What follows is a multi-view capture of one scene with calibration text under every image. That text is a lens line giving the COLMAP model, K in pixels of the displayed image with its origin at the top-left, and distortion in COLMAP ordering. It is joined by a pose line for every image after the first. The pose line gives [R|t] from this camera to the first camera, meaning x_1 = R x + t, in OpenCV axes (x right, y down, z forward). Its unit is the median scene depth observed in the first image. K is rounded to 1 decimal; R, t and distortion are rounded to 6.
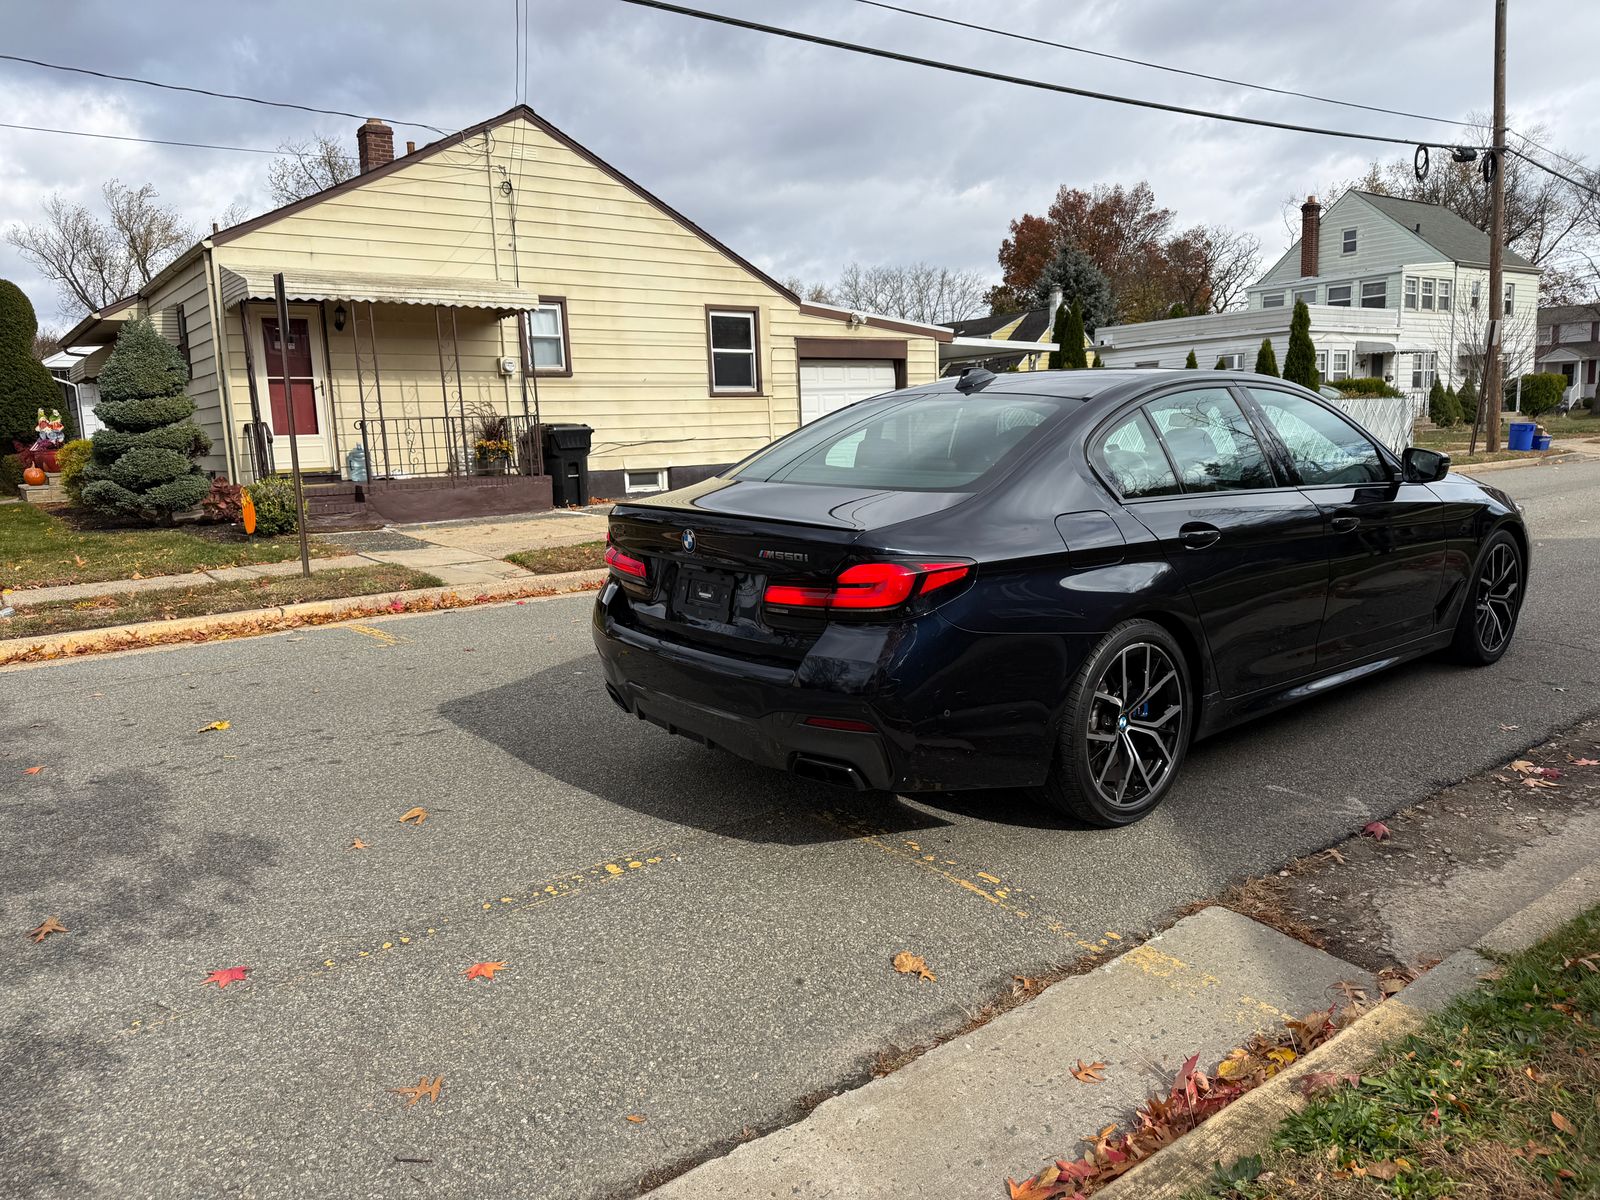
lens RADIAL K [[1117.3, 0, 799.5], [0, 1117.3, 651.4], [0, 0, 1]] dist [0.054645, -0.080789]
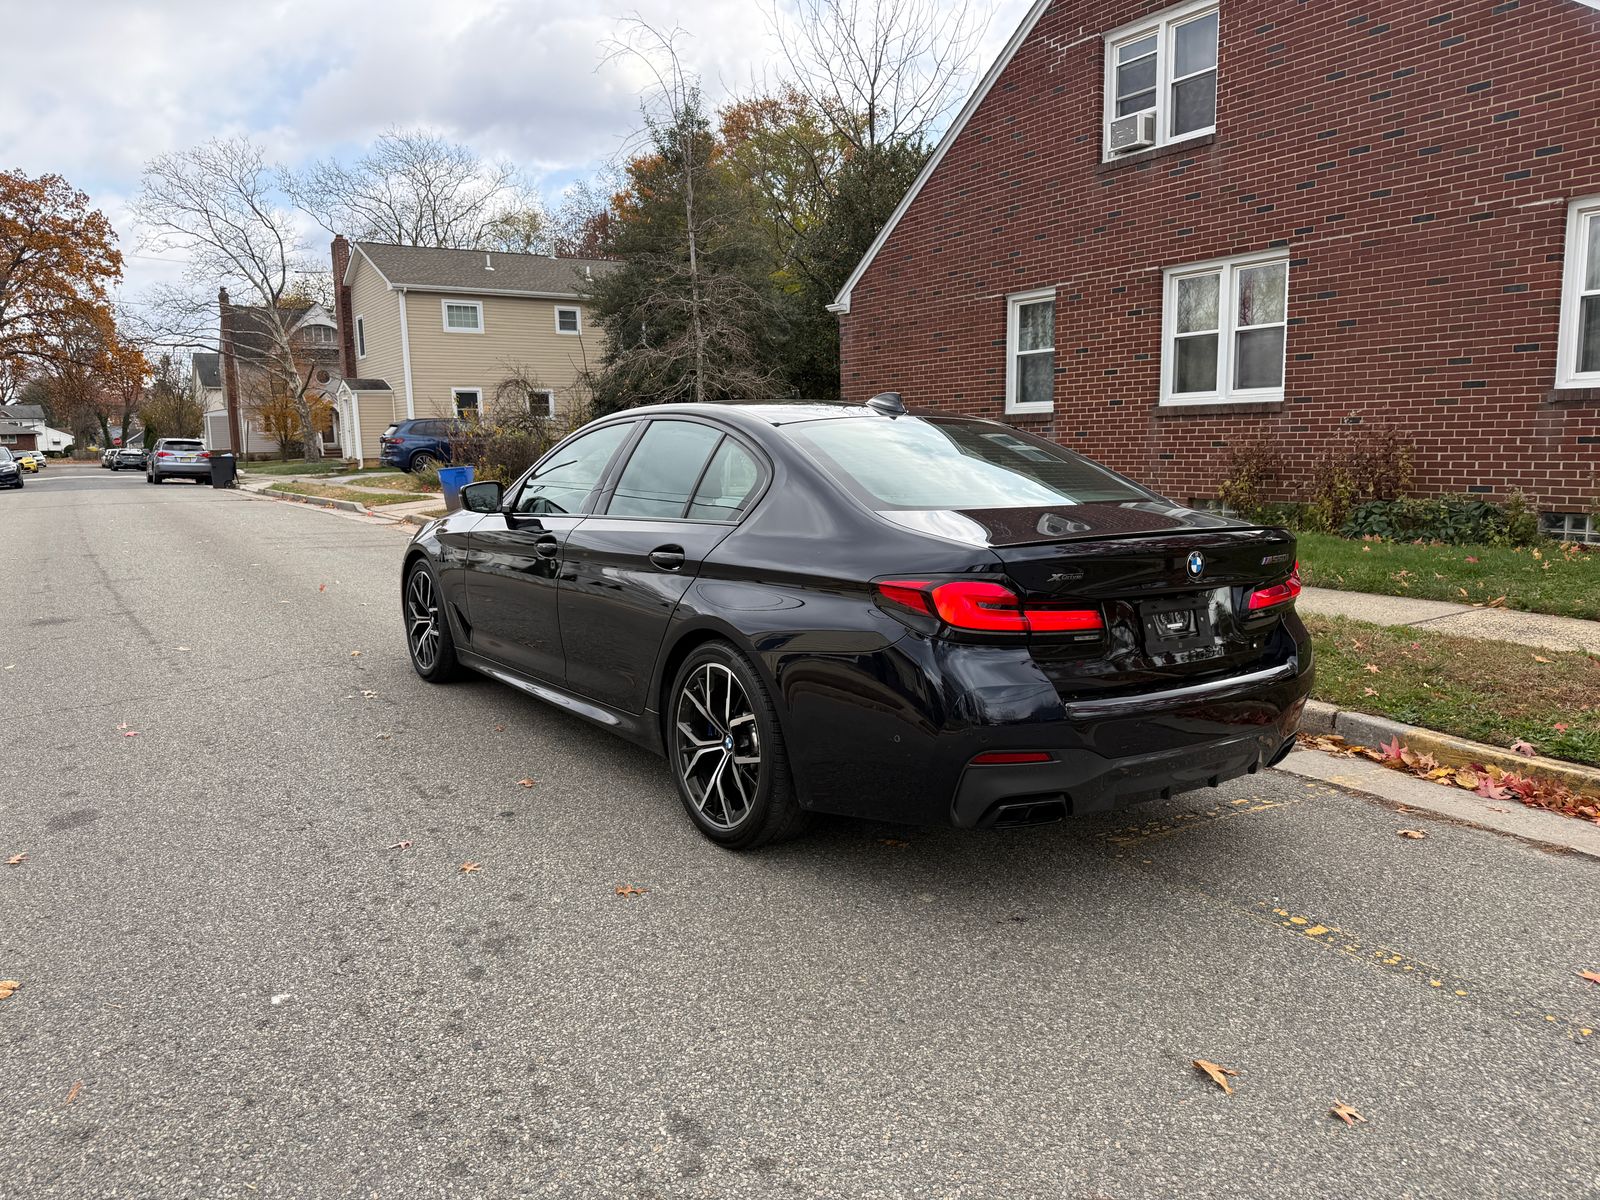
lens RADIAL K [[1120.2, 0, 808.9], [0, 1120.2, 628.4], [0, 0, 1]] dist [0.054009, -0.080604]
pose [[0.070627, -0.133327, 0.988552, -0.208213], [0.209628, 0.970880, 0.115967, -0.044694], [-0.975227, 0.199038, 0.096520, 0.250786]]
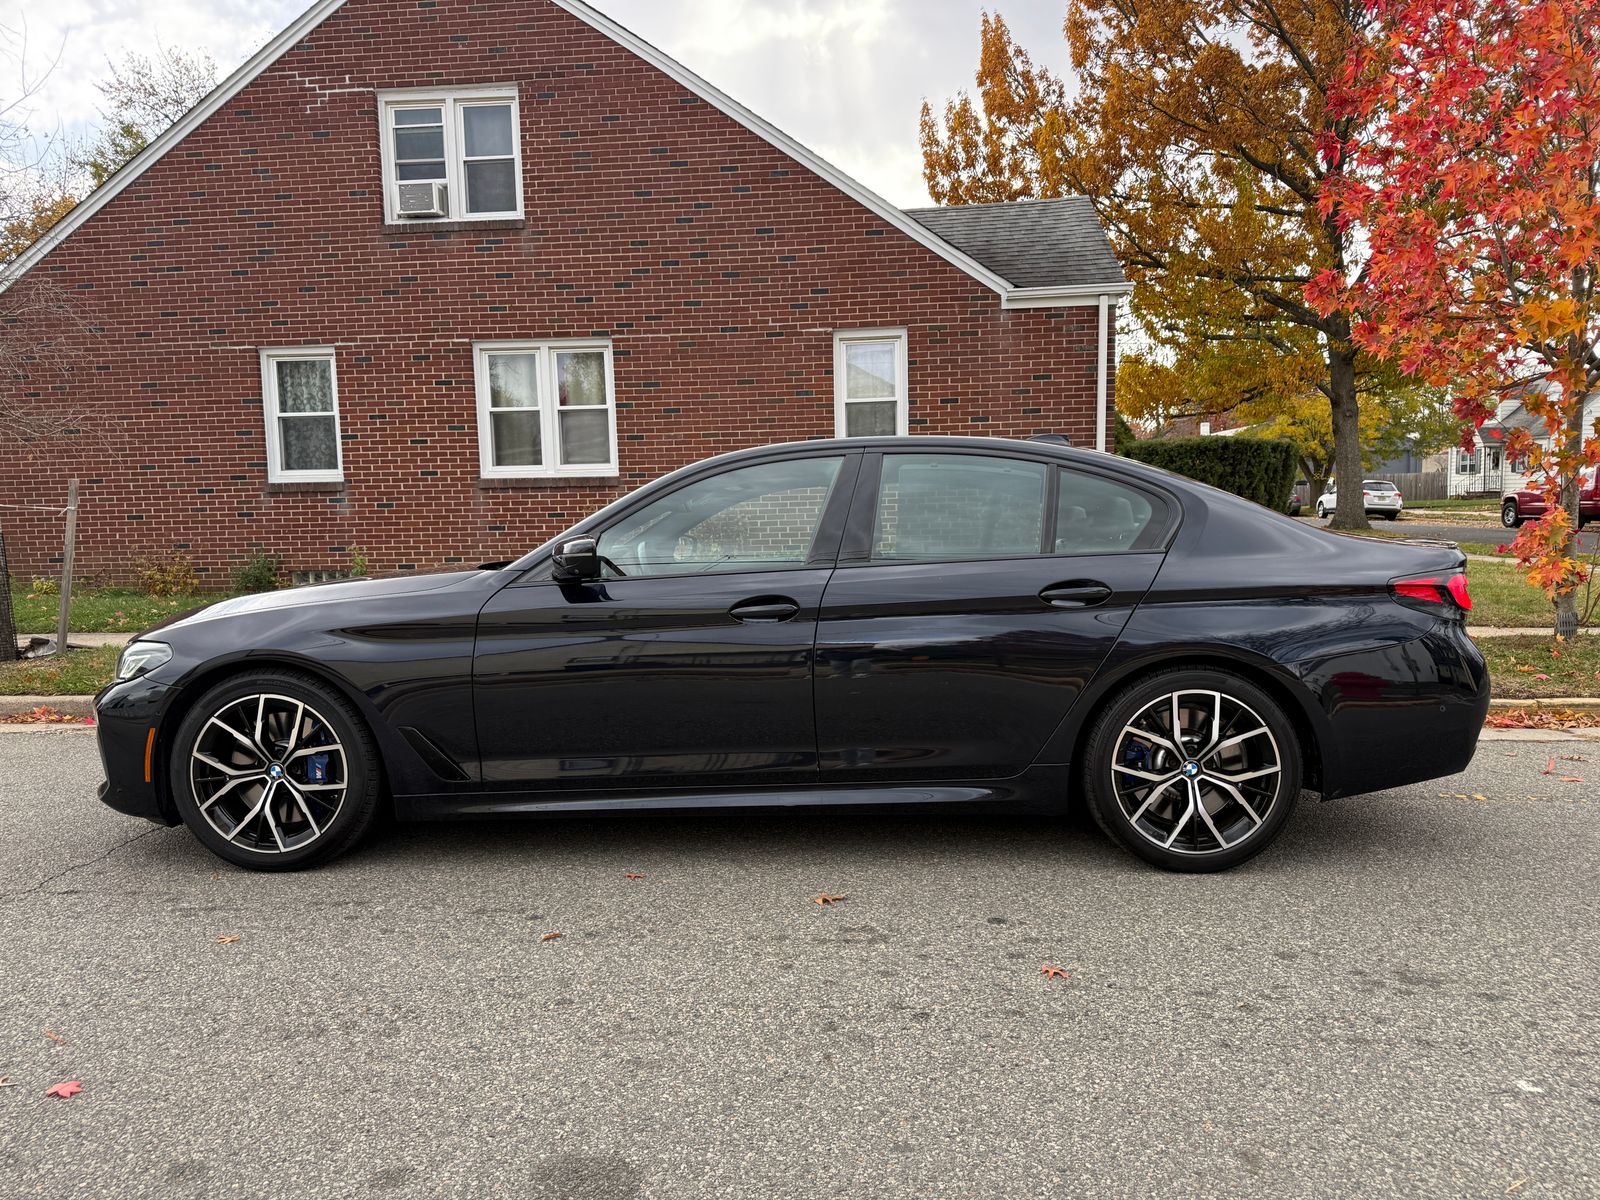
lens RADIAL K [[1095.9, 0, 824.2], [0, 1095.9, 642.2], [0, 0, 1]] dist [0.062273, -0.084923]
pose [[-0.751300, -0.032681, 0.659151, -0.089154], [0.173060, 0.954066, 0.244557, -0.088101], [-0.636866, 0.297808, -0.711134, 0.474561]]
